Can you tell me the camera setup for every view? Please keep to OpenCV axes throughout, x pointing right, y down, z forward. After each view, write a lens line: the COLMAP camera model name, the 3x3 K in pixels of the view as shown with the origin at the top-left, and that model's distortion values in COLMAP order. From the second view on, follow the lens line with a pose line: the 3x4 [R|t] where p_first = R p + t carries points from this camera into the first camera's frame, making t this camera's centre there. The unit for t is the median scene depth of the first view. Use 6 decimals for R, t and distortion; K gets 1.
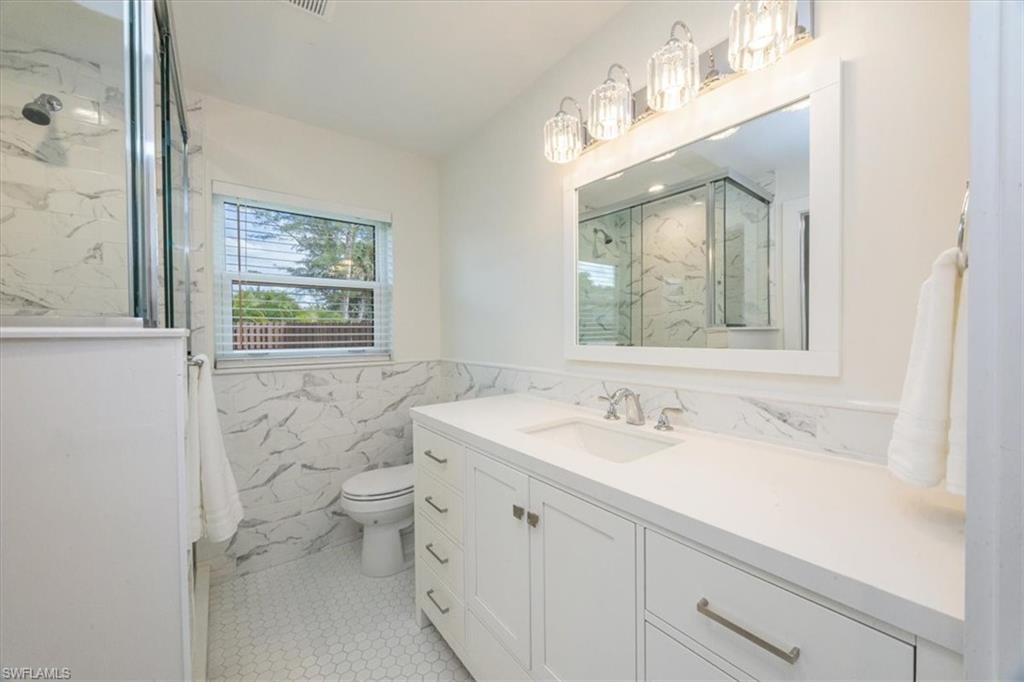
lens RADIAL K [[385.4, 0, 508.4], [0, 385.4, 339.0], [0, 0, 1]] dist [-0.002855, -0.000191]
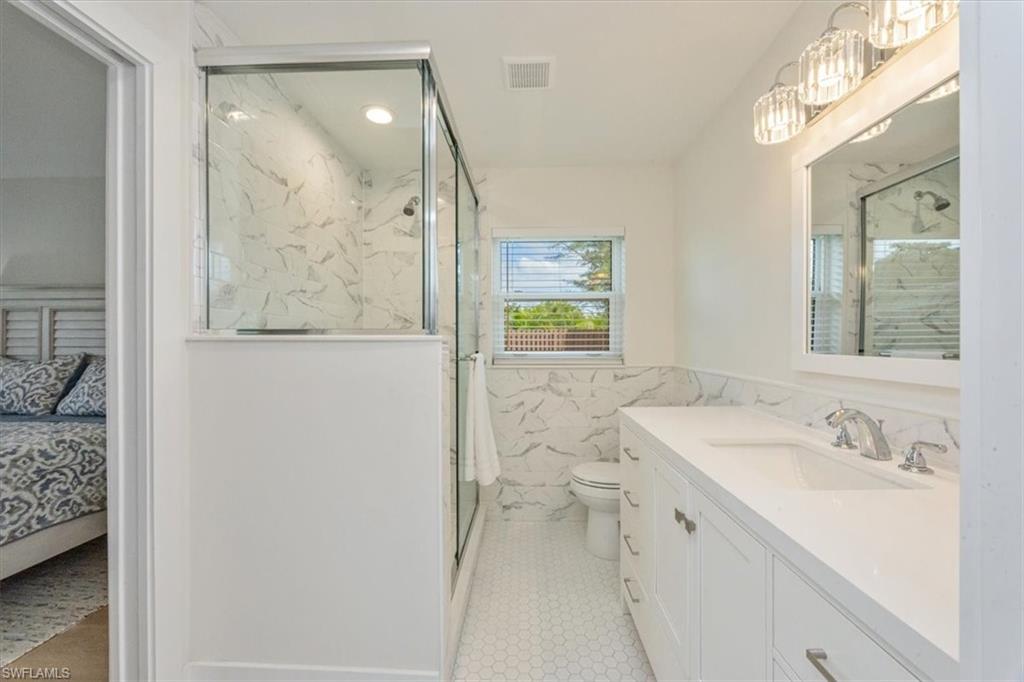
lens RADIAL K [[385.4, 0, 511.3], [0, 385.4, 341.3], [0, 0, 1]] dist [-0.002855, -0.000191]
pose [[0.777703, 0.006035, -0.628603, 0.150767], [-0.011064, 0.999930, -0.004088, -0.000203], [0.628535, 0.010134, 0.777715, -0.031460]]
